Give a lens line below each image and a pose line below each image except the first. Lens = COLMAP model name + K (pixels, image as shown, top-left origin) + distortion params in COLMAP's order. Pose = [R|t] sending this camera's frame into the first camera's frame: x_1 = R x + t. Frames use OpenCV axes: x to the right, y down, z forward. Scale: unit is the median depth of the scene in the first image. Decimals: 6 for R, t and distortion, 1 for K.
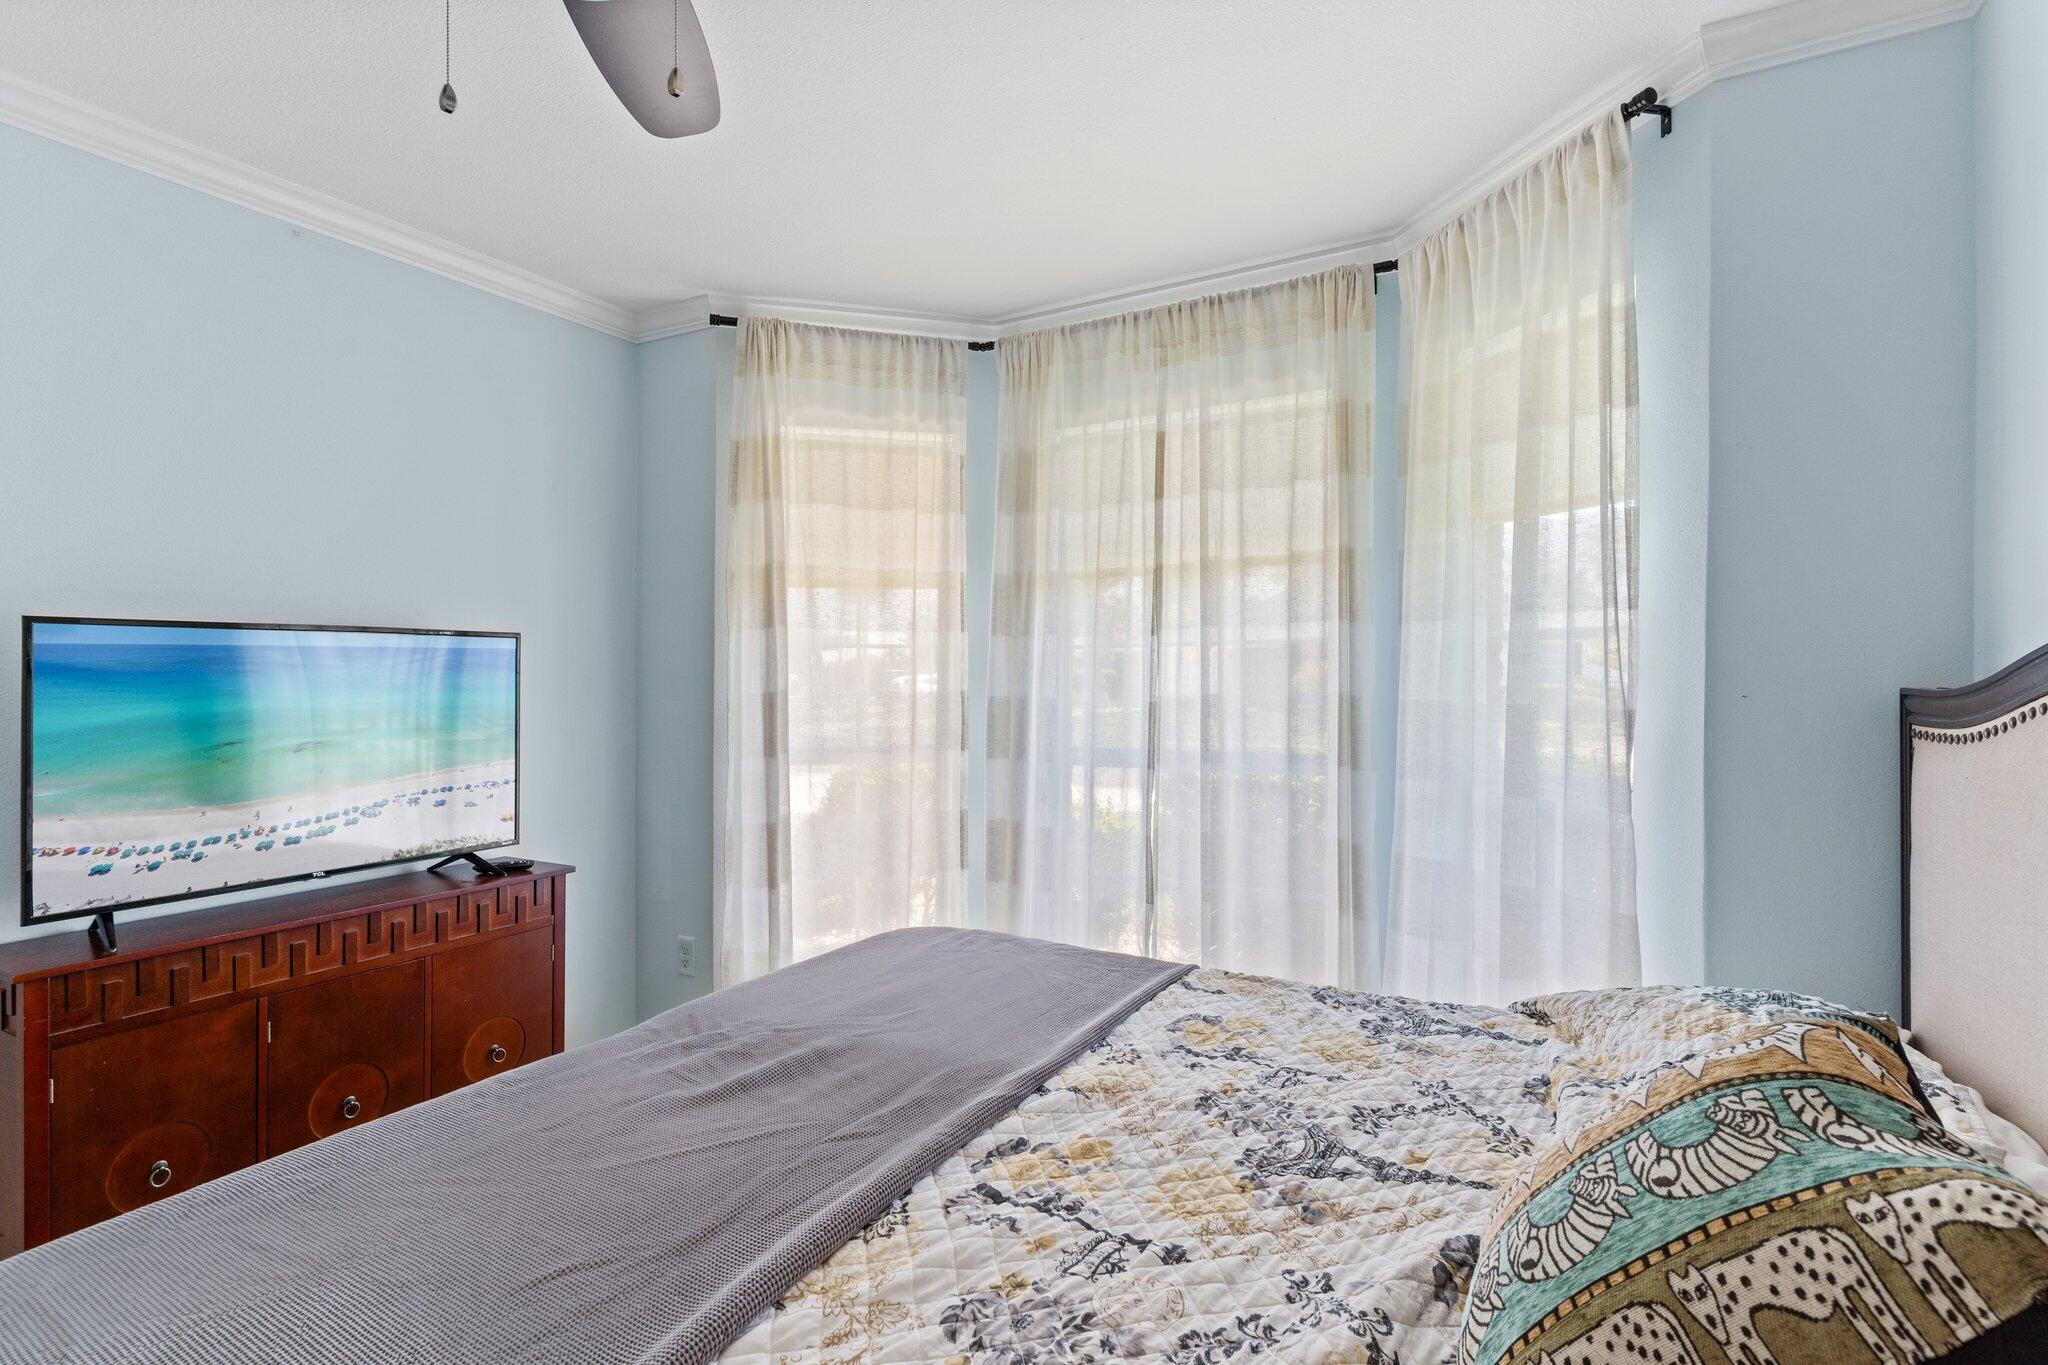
lens RADIAL K [[987.2, 0, 976.6], [0, 987.2, 673.7], [0, 0, 1]] dist [0.002964, -0.001527]
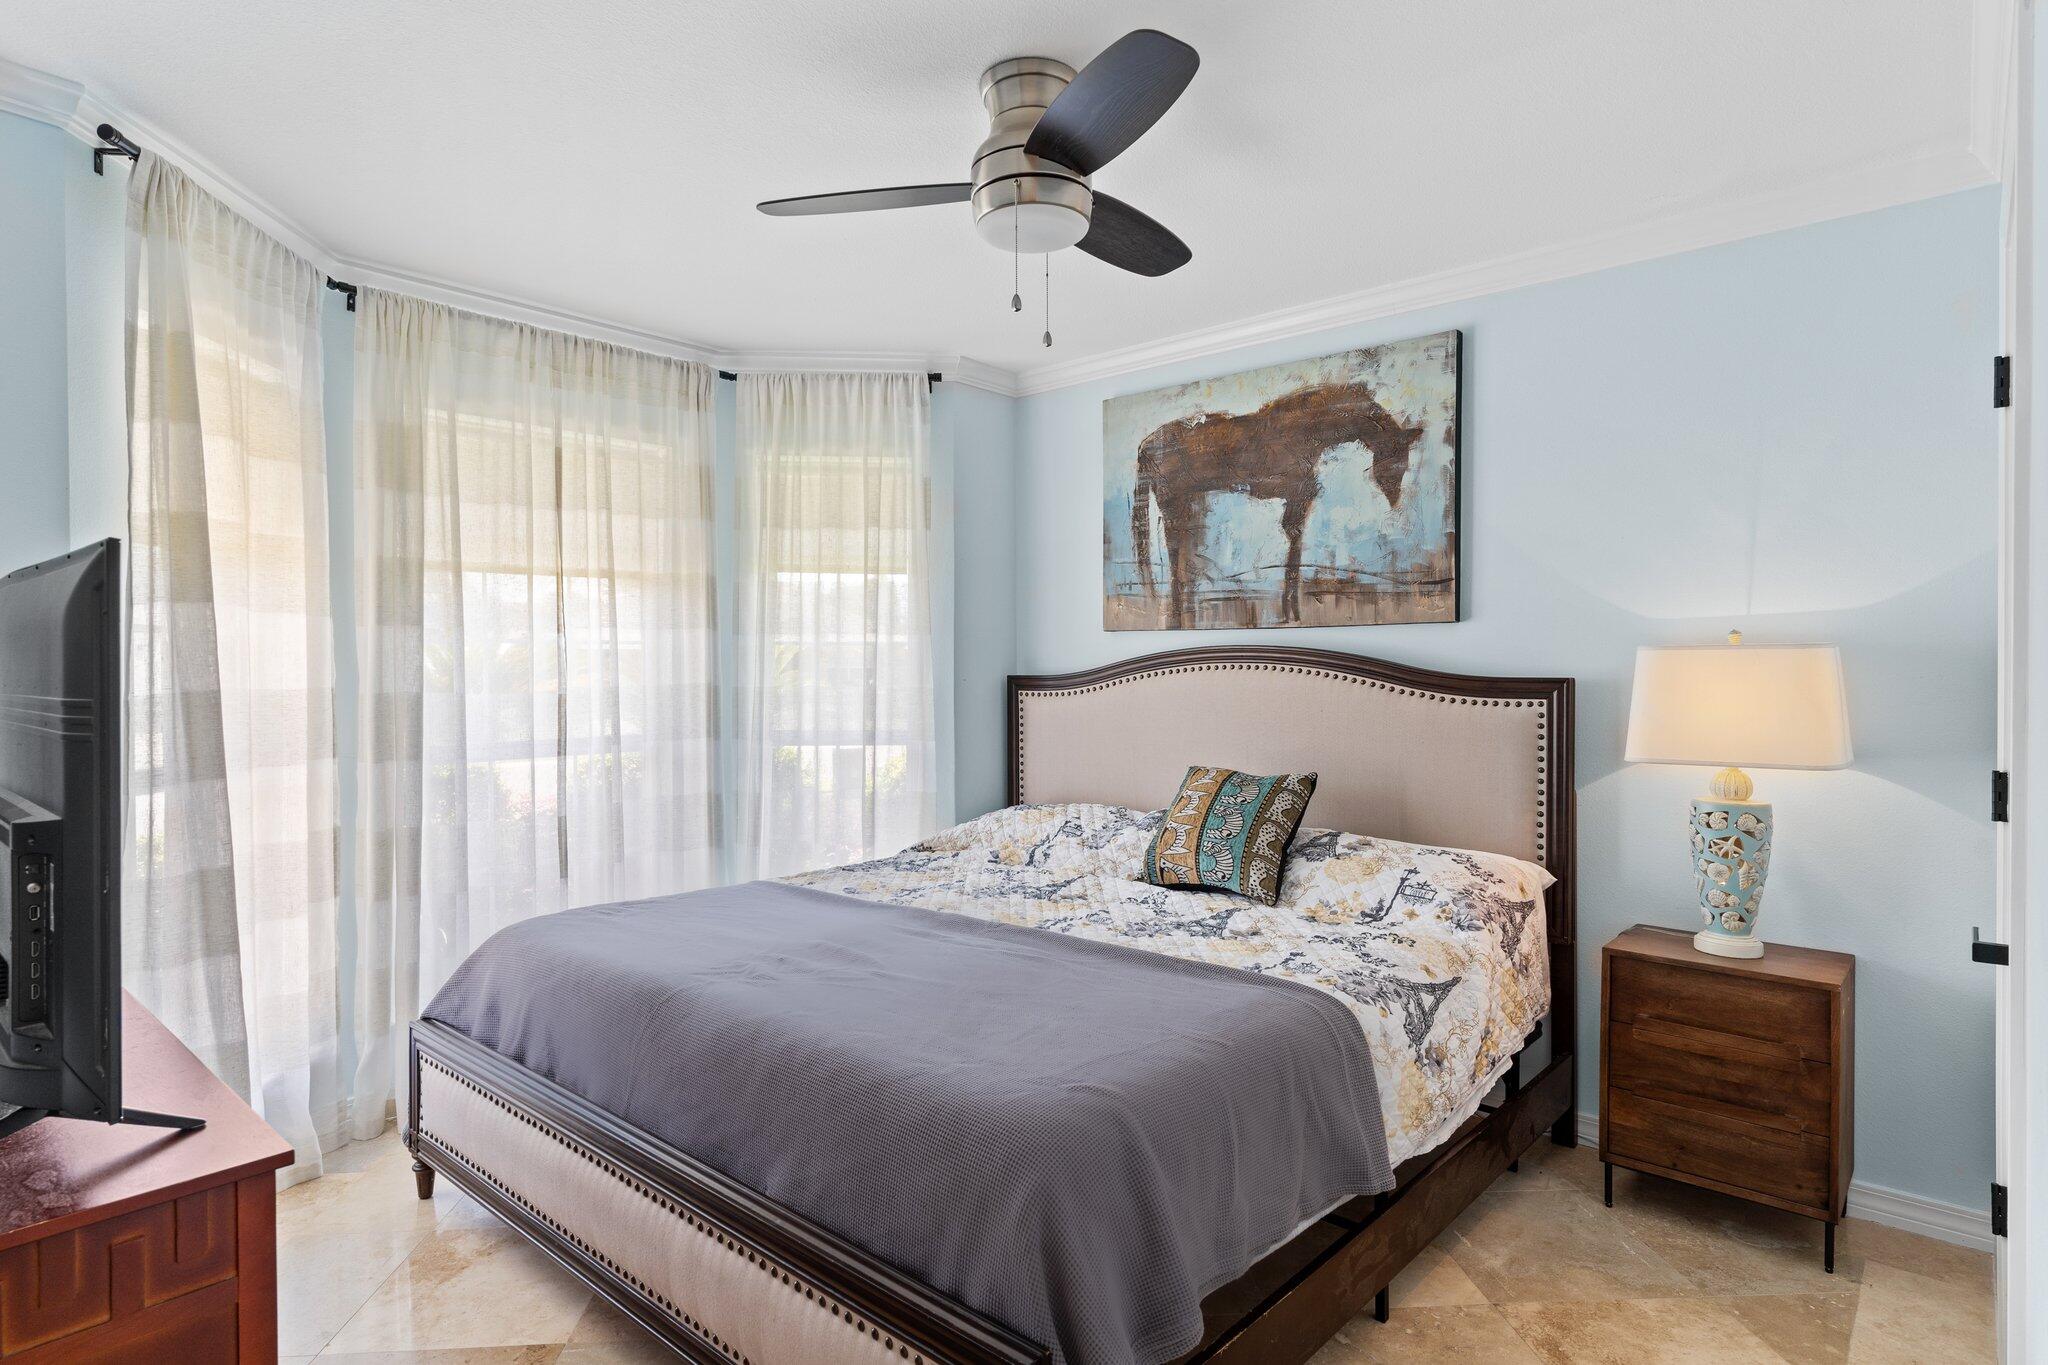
lens RADIAL K [[1105.0, 0, 1032.3], [0, 1105.0, 680.7], [0, 0, 1]] dist [0.000312, -0.001643]
pose [[0.195807, -0.000781, 0.980642, -0.924336], [0.005170, 0.999987, -0.000236, 0.016361], [-0.980629, 0.005116, 0.195808, 0.253643]]
